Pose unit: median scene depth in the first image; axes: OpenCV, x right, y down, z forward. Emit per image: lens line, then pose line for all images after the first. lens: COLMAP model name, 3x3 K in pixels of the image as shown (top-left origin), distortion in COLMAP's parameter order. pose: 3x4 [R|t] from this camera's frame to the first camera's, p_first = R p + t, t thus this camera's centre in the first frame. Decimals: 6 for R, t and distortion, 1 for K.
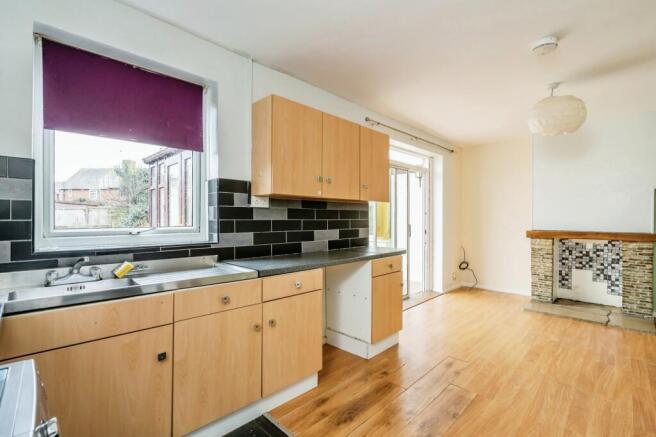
lens RADIAL K [[299.3, 0, 325.9], [0, 299.3, 218.4], [0, 0, 1]] dist [-0.003393, -0.000208]
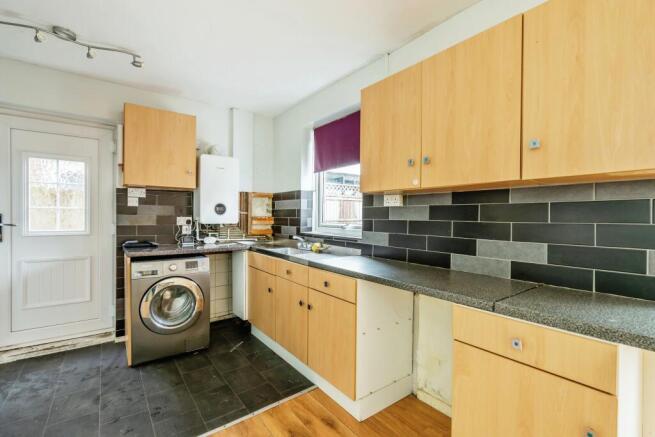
lens RADIAL K [[298.8, 0, 325.4], [0, 298.8, 218.2], [0, 0, 1]] dist [-0.003393, -0.000208]
pose [[-0.149158, 0.005569, -0.988798, 0.700738], [-0.008071, 0.999944, 0.006849, -0.005036], [0.988780, 0.009002, -0.149104, 0.900795]]
